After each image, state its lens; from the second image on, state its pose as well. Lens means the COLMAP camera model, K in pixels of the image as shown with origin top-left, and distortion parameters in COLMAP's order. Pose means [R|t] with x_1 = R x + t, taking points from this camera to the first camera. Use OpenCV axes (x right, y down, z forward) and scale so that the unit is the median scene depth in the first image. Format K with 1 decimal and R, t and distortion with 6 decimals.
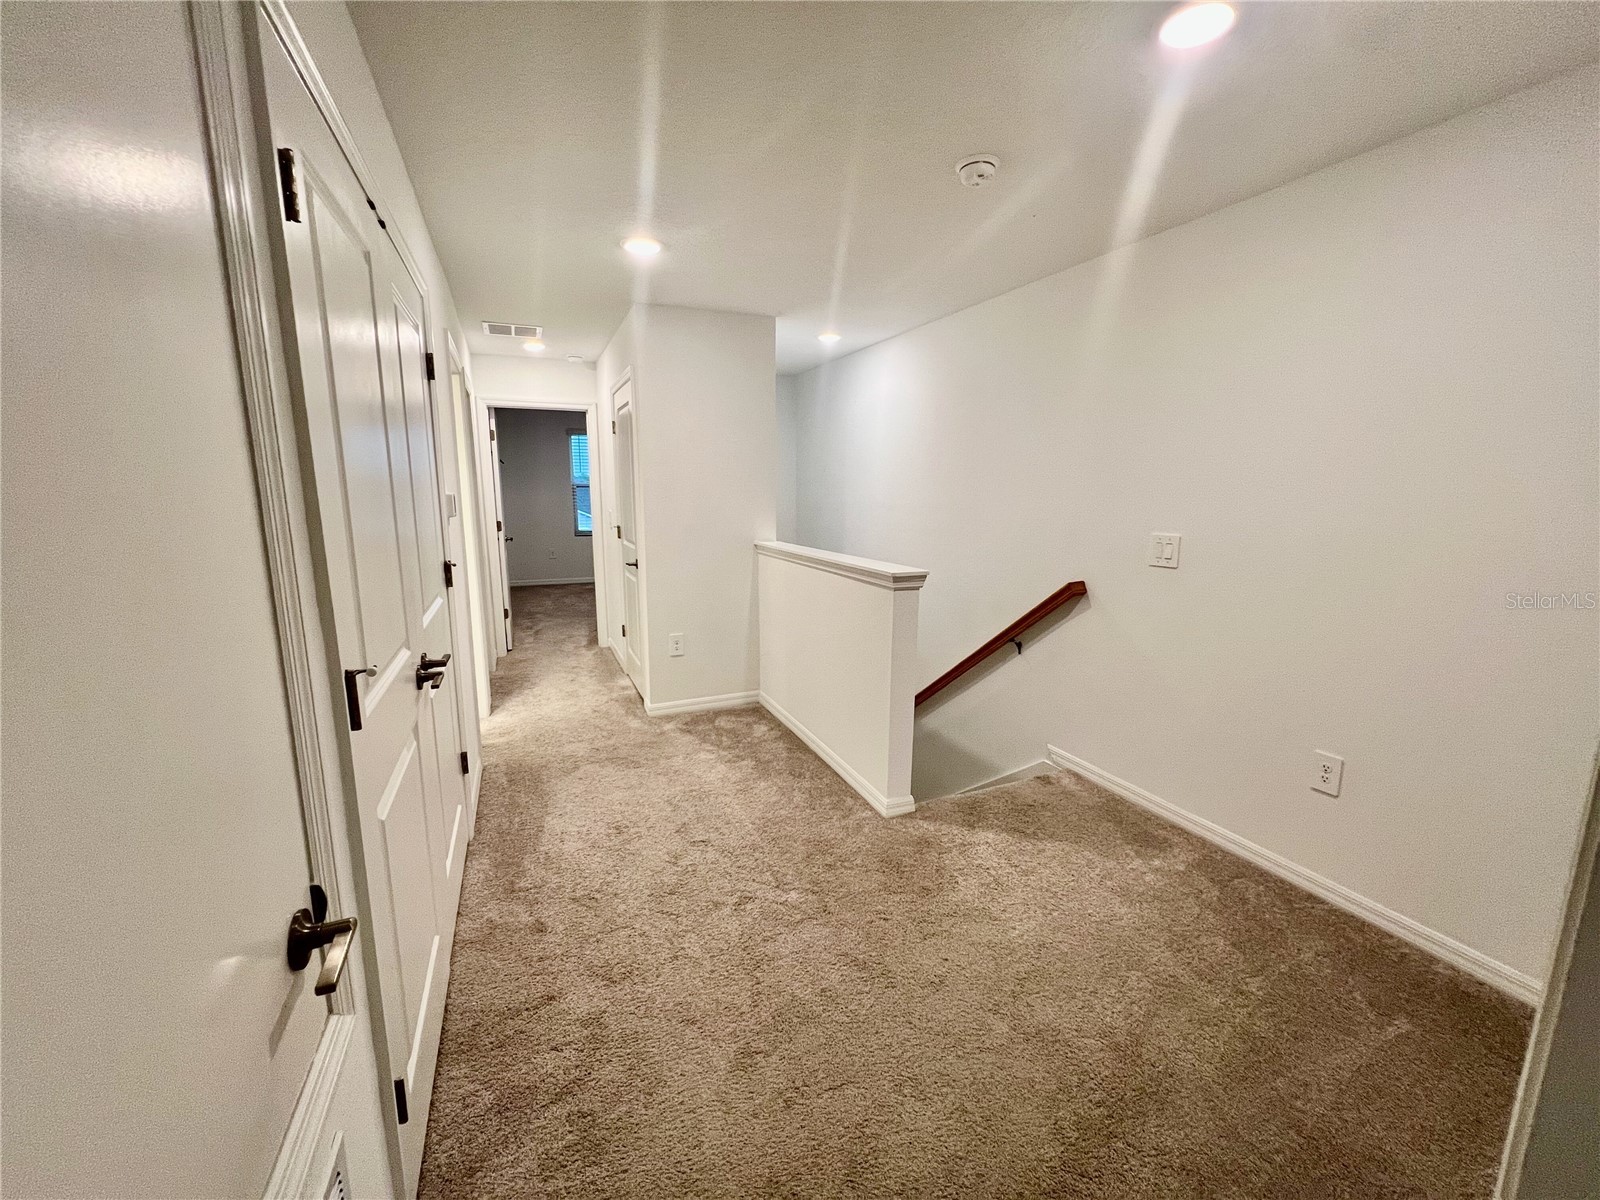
lens RADIAL K [[642.2, 0, 802.7], [0, 642.2, 601.6], [0, 0, 1]] dist [-0.003434, 0.000764]
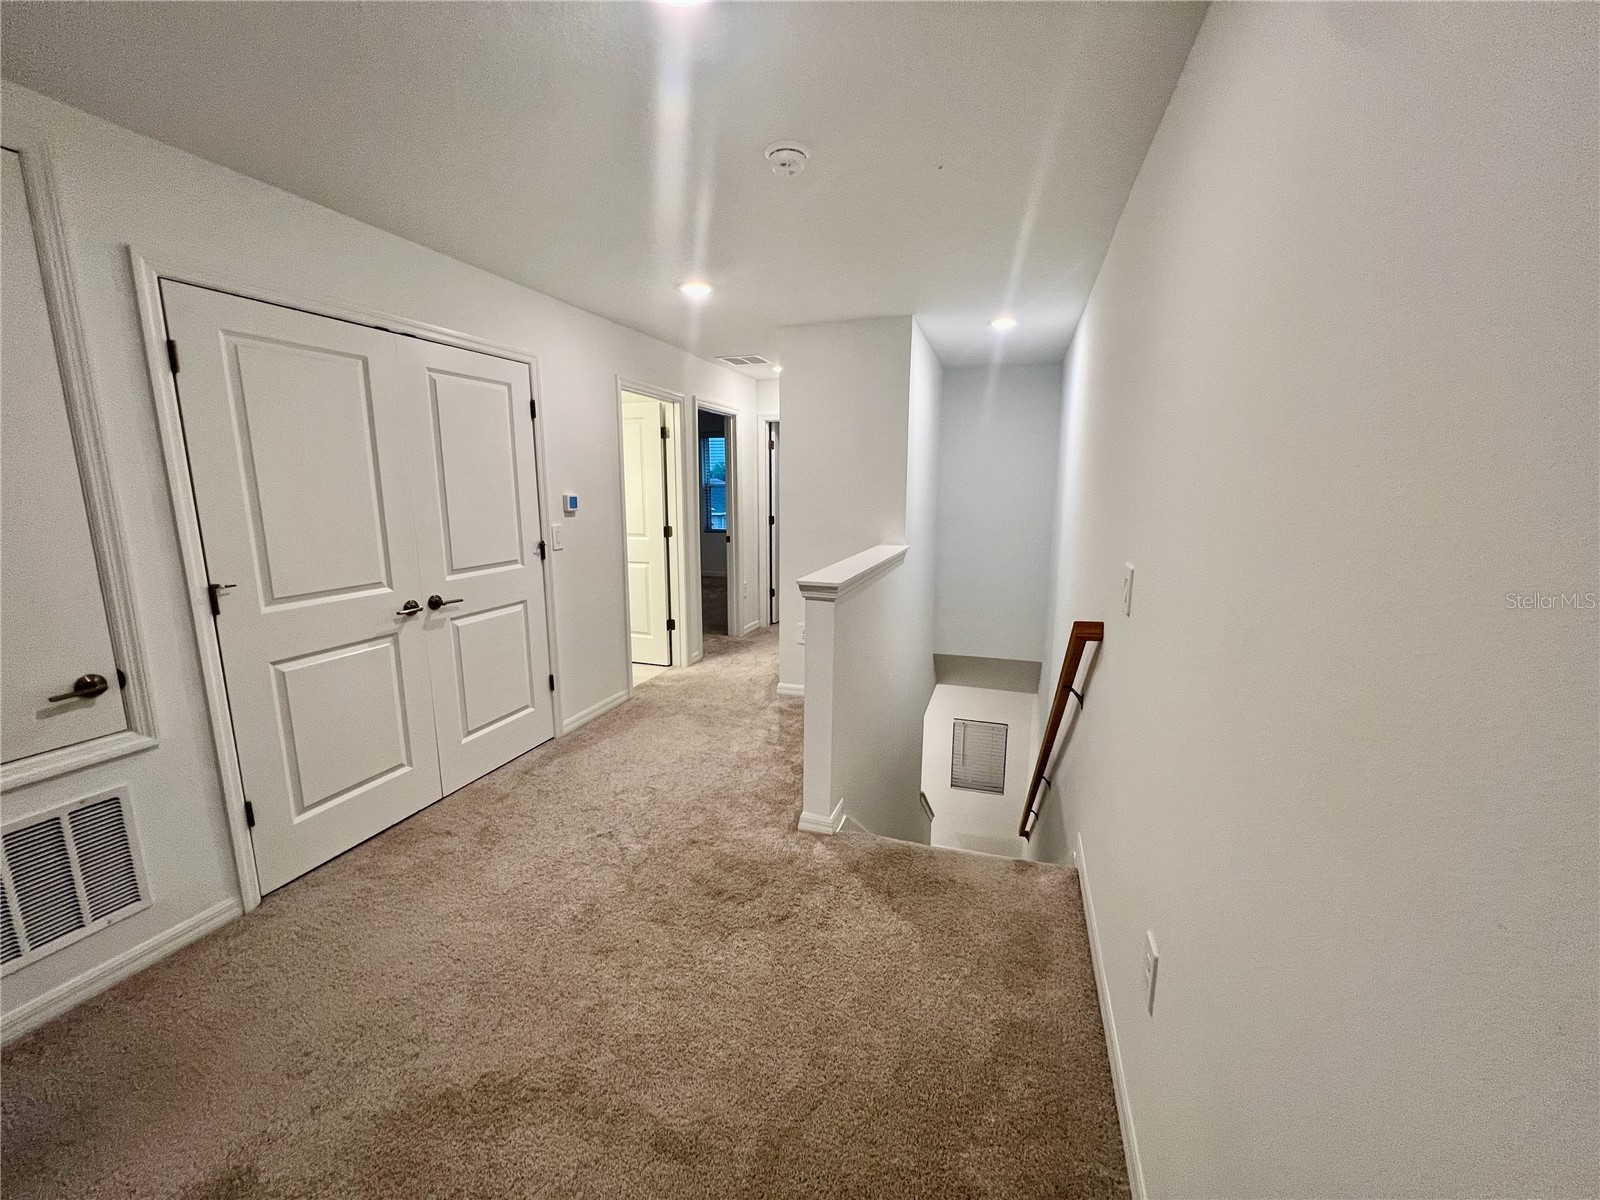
lens RADIAL K [[642.2, 0, 802.7], [0, 642.2, 601.6], [0, 0, 1]] dist [-0.003434, 0.000764]
pose [[0.748397, 0.118926, -0.652502, 0.577791], [-0.116173, 0.992089, 0.047573, -0.044268], [0.652998, 0.040200, 0.756292, 0.193856]]
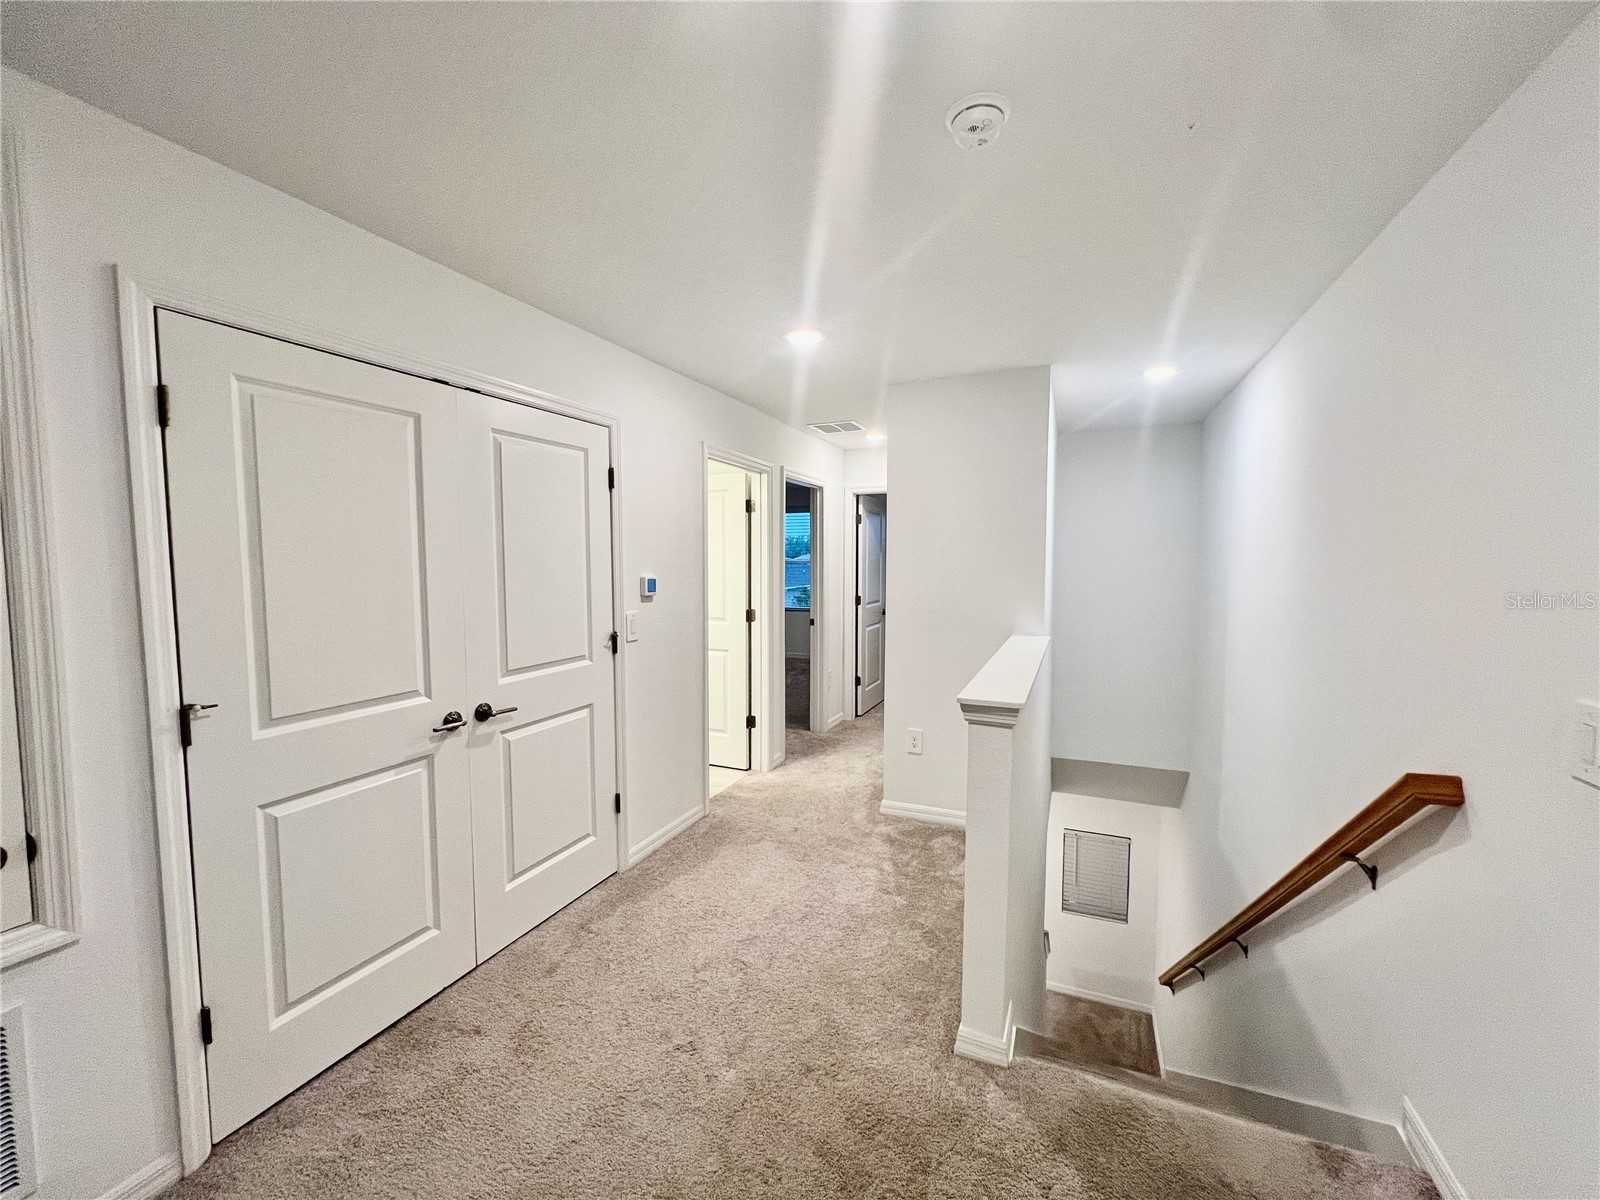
lens RADIAL K [[642.2, 0, 802.7], [0, 642.2, 601.6], [0, 0, 1]] dist [-0.003434, 0.000764]
pose [[0.687322, 0.044450, -0.724992, 0.388361], [-0.122979, 0.990837, -0.055840, -0.065144], [0.715867, 0.127539, 0.686490, 0.275359]]
